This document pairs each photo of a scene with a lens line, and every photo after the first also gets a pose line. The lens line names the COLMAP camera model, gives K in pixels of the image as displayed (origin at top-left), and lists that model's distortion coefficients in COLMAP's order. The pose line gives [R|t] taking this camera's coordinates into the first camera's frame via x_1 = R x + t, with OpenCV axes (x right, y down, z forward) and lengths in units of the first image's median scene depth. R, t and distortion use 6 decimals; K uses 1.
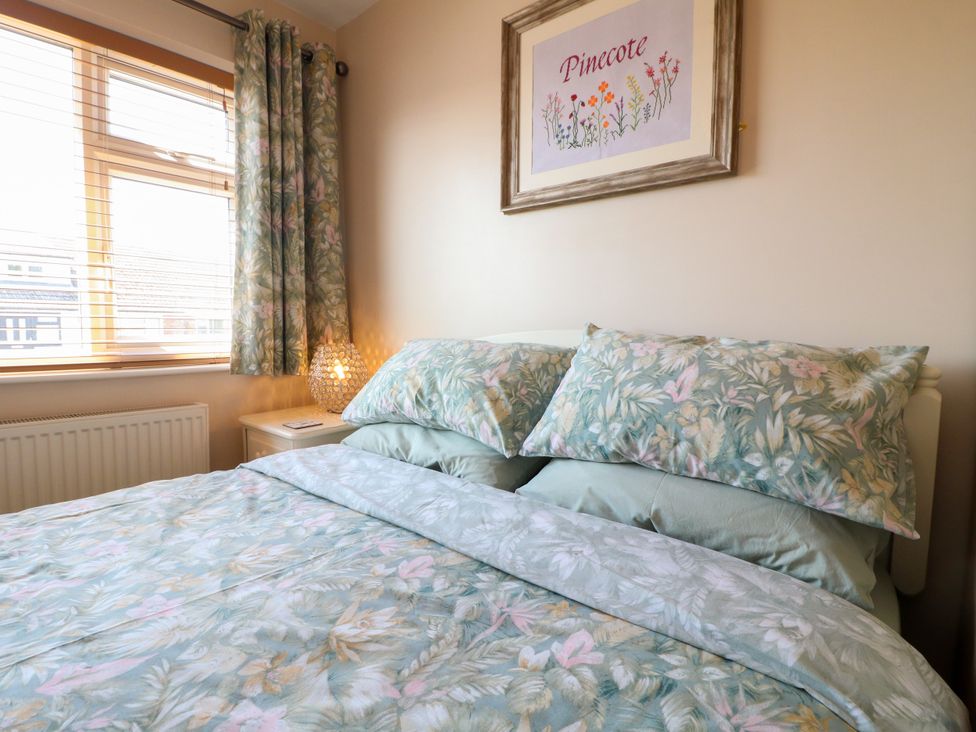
lens RADIAL K [[505.1, 0, 485.0], [0, 505.1, 360.5], [0, 0, 1]] dist [-0.003500, -0.012148]
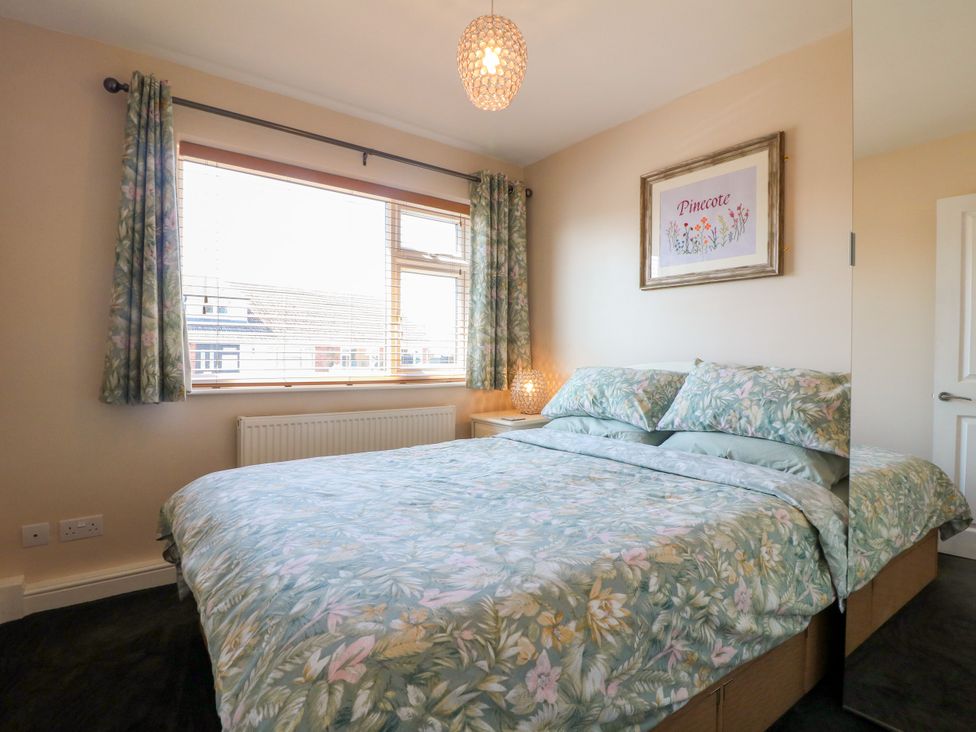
lens RADIAL K [[505.1, 0, 490.3], [0, 505.1, 361.4], [0, 0, 1]] dist [-0.003500, -0.012148]
pose [[0.978762, 0.001574, -0.204995, -0.118189], [-0.013170, 0.998388, -0.055215, 0.038006], [0.204577, 0.056742, 0.977204, -0.758000]]
